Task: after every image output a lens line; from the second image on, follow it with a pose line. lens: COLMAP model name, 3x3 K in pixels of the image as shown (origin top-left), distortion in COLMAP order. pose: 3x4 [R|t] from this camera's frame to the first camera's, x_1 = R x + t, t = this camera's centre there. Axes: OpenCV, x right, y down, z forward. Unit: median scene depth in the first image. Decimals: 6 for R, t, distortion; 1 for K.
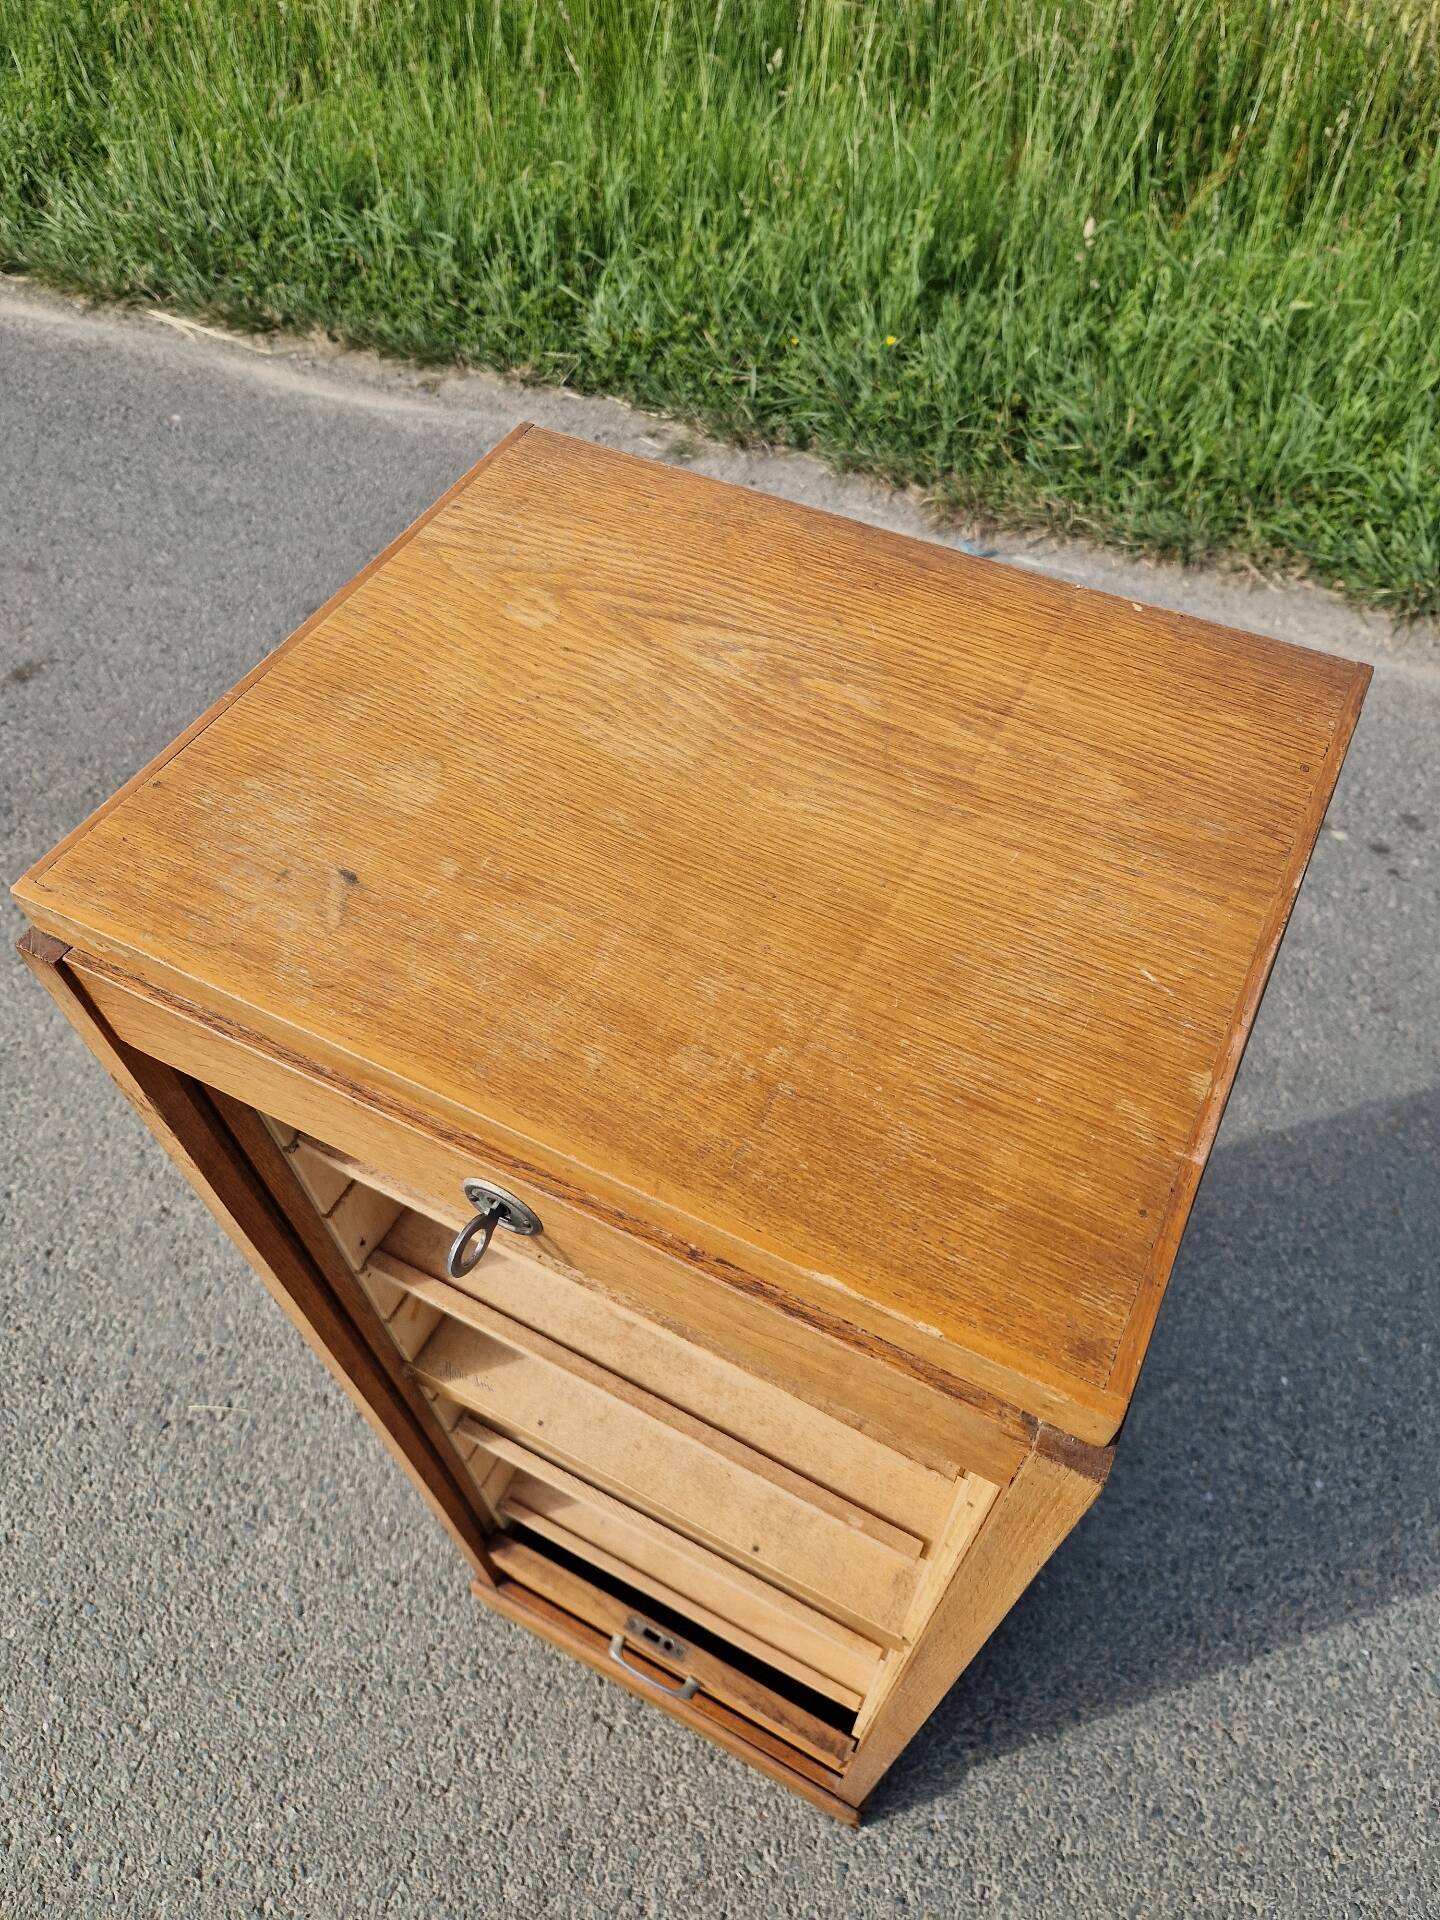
lens RADIAL K [[1315.5, 0, 748.8], [0, 1315.5, 935.7], [0, 0, 1]] dist [0.052894, -0.047047]
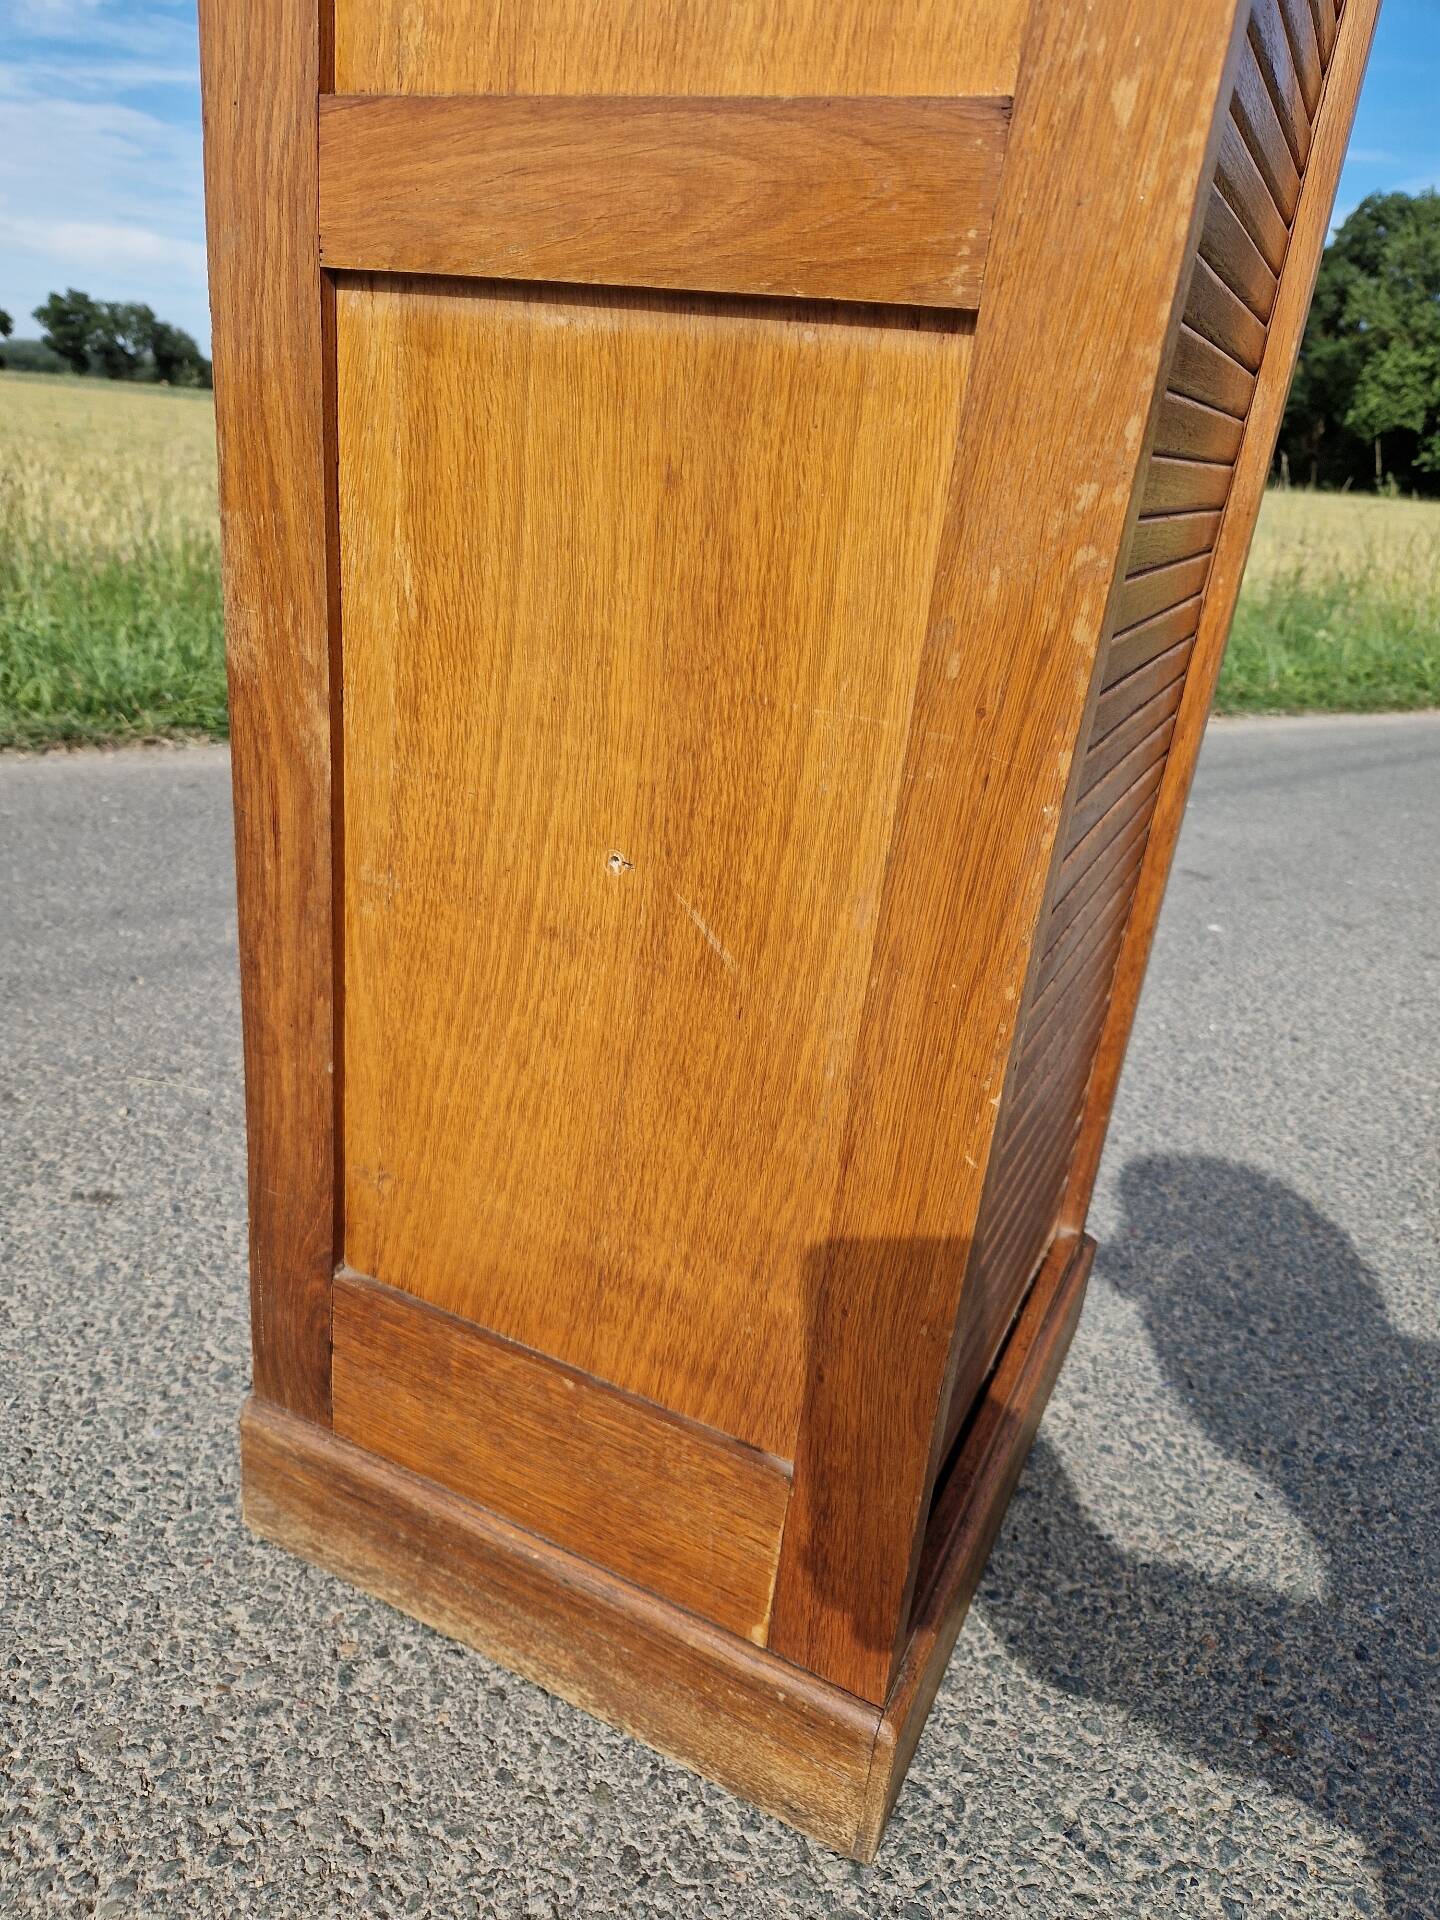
lens RADIAL K [[1315.5, 0, 703.8], [0, 1315.5, 948.7], [0, 0, 1]] dist [0.052894, -0.047047]
pose [[0.567955, -0.237091, 0.788172, -0.373377], [0.594370, 0.780565, -0.193500, 0.497325], [-0.569343, 0.578365, 0.584246, 0.507915]]
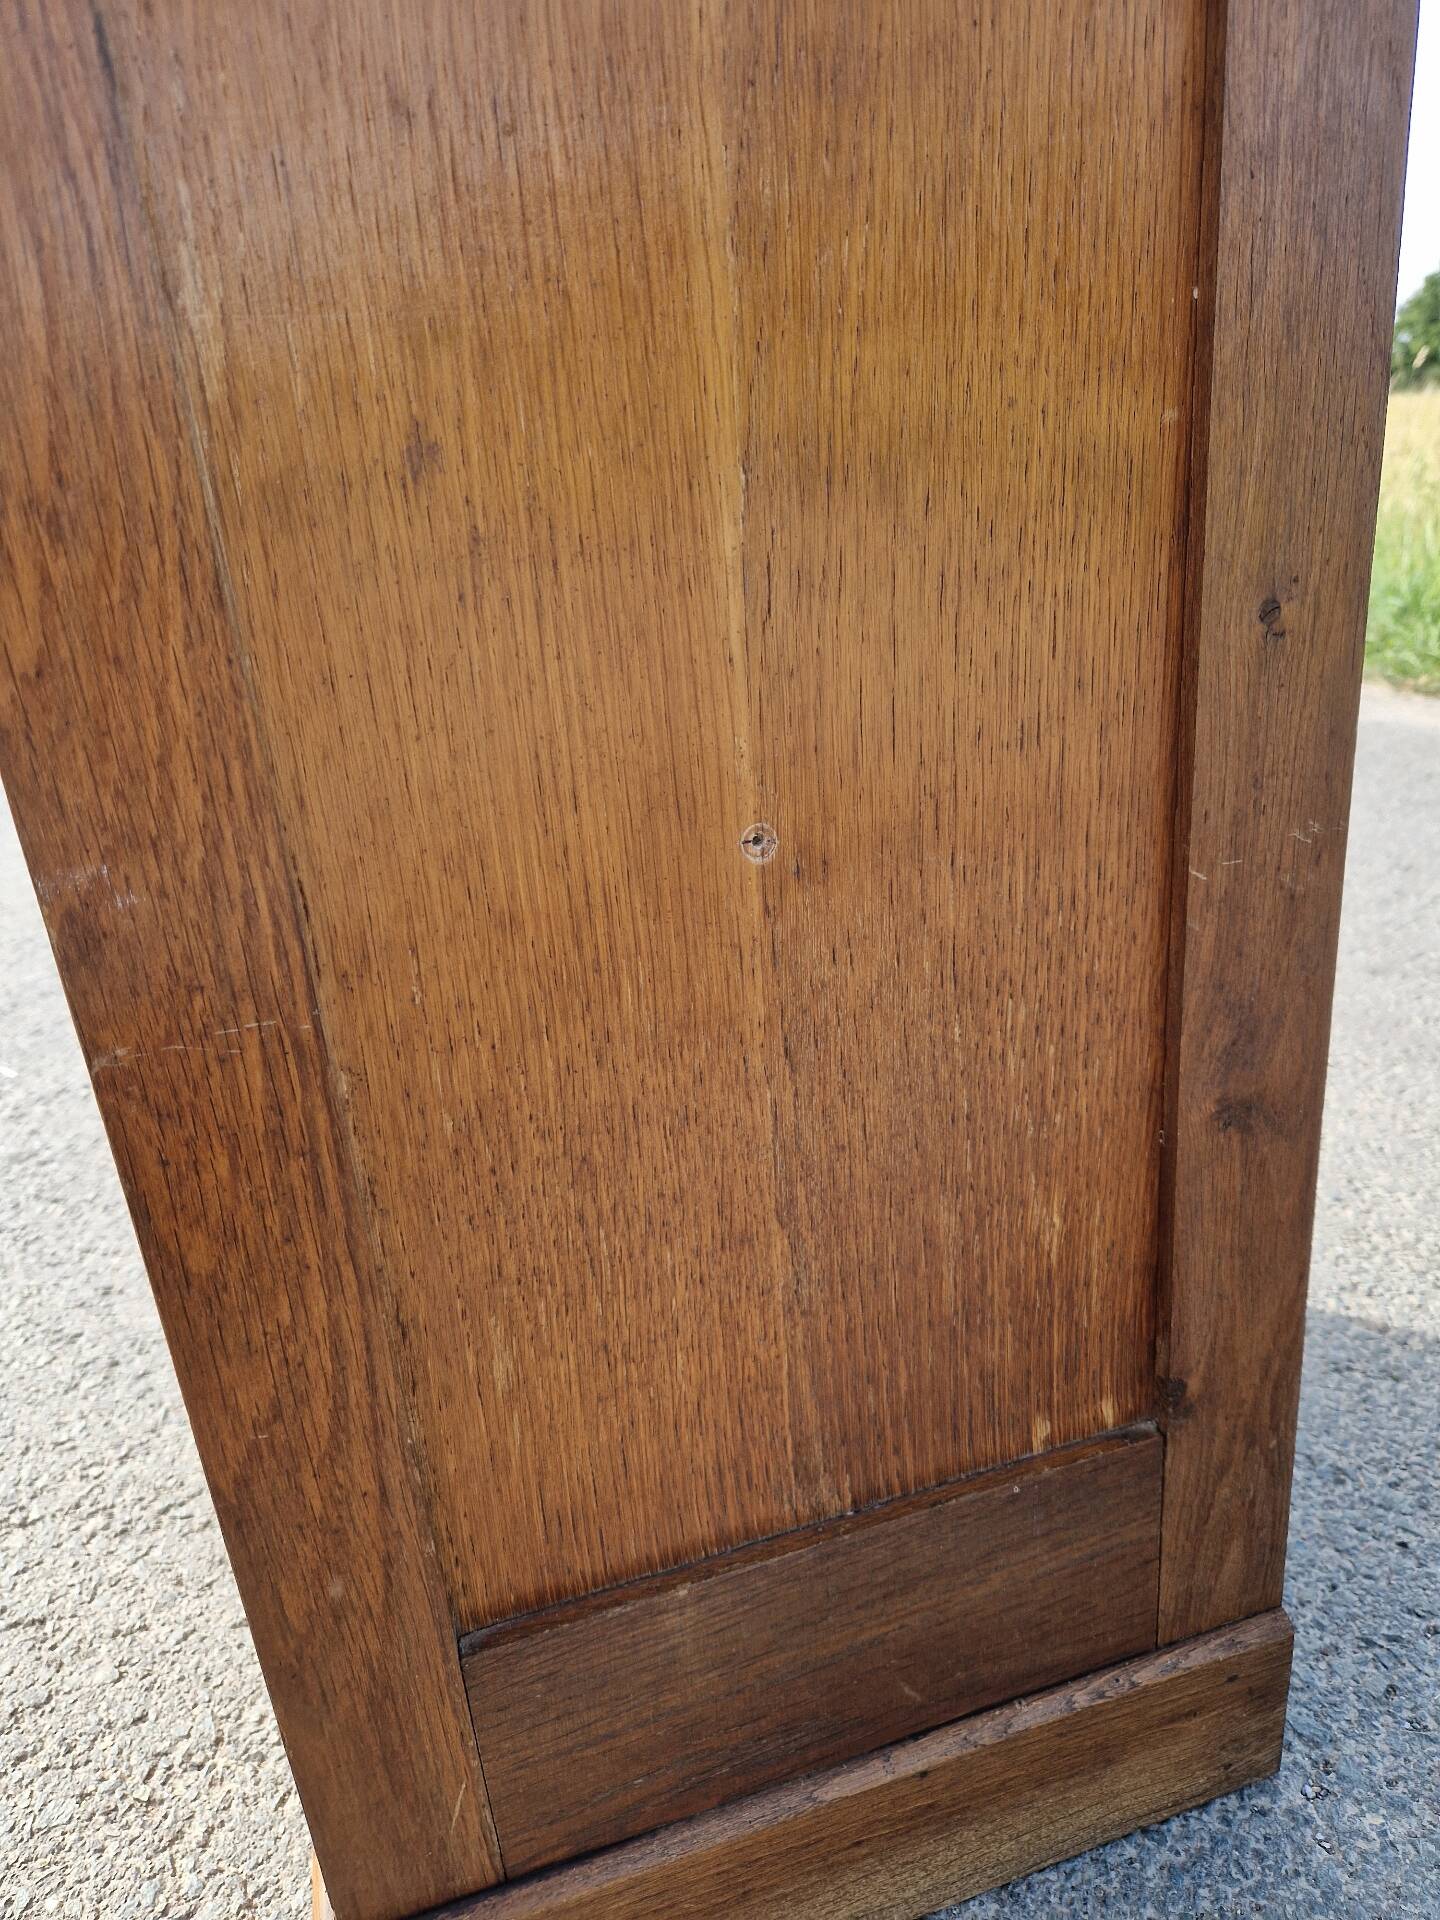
lens RADIAL K [[1315.5, 0, 695.4], [0, 1315.5, 931.9], [0, 0, 1]] dist [0.052894, -0.047047]
pose [[0.708760, 0.202526, -0.675753, 0.274623], [-0.517152, 0.800675, -0.302446, 0.442072], [0.479805, 0.563829, 0.672223, 0.590255]]
